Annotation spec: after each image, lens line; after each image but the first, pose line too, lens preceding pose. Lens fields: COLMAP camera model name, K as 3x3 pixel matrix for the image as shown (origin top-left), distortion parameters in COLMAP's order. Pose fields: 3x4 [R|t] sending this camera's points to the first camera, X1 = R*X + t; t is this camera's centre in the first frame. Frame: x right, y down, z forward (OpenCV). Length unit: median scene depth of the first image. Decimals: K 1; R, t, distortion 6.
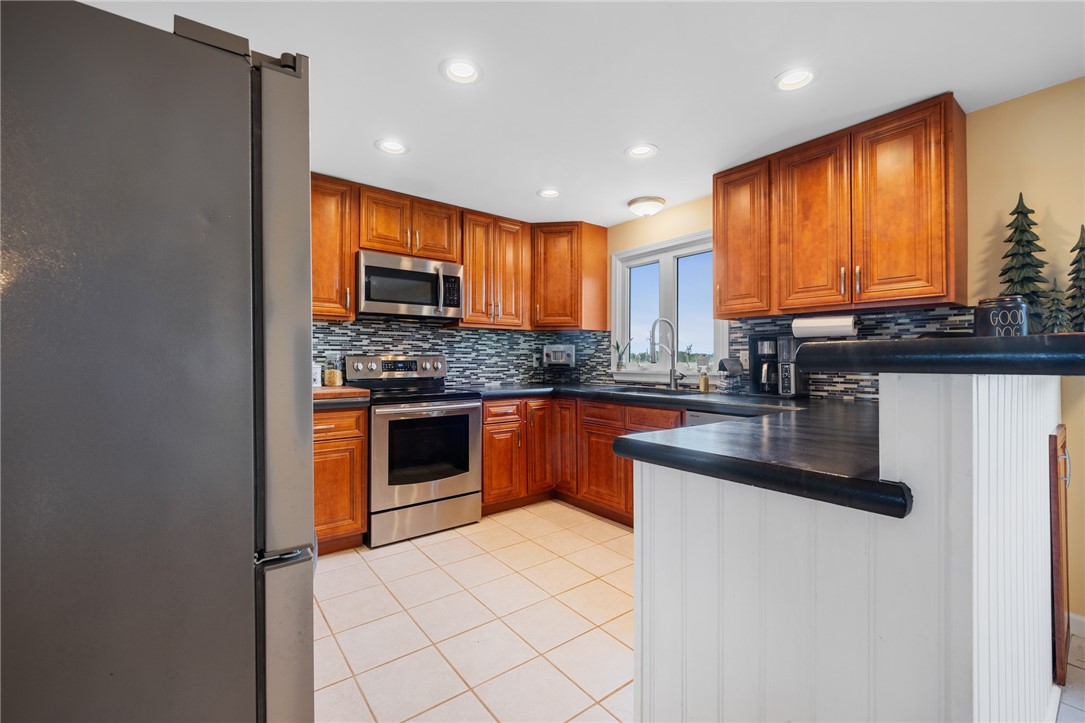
lens RADIAL K [[450.2, 0, 539.7], [0, 450.2, 357.2], [0, 0, 1]] dist [-0.001624, -0.000372]
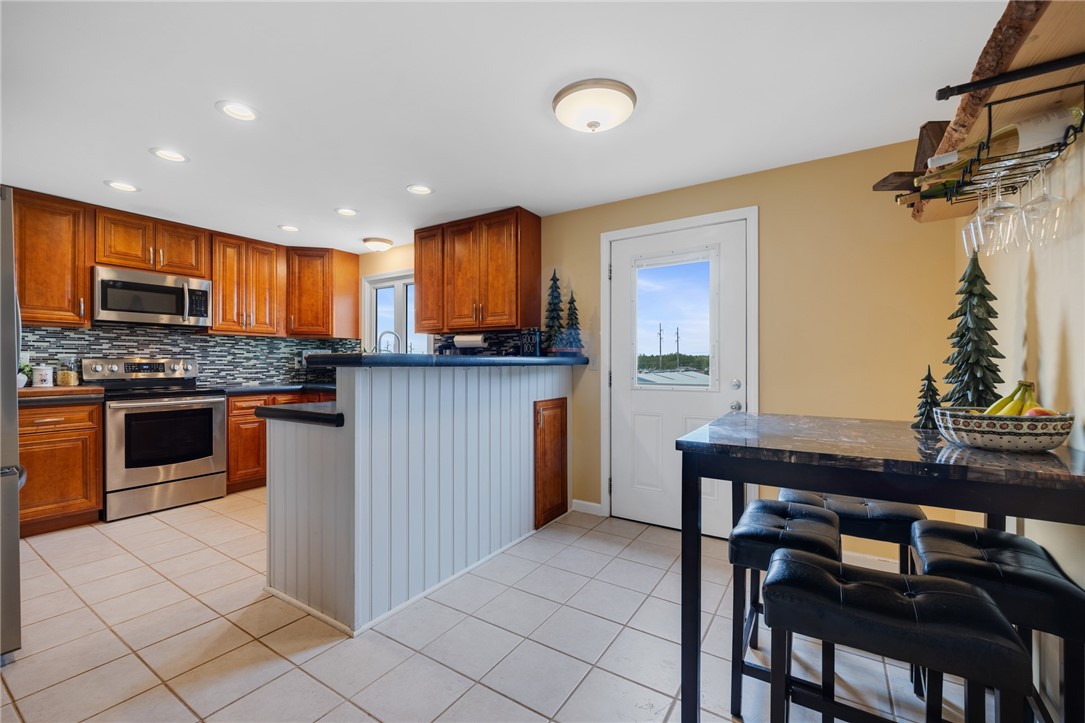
lens RADIAL K [[452.5, 0, 539.3], [0, 452.5, 365.9], [0, 0, 1]] dist [-0.004272, -0.000725]
pose [[0.941966, -0.001395, 0.335704, 0.241875], [-0.002717, 0.999927, 0.011777, -0.000818], [-0.335696, -0.012006, 0.941894, -0.395118]]
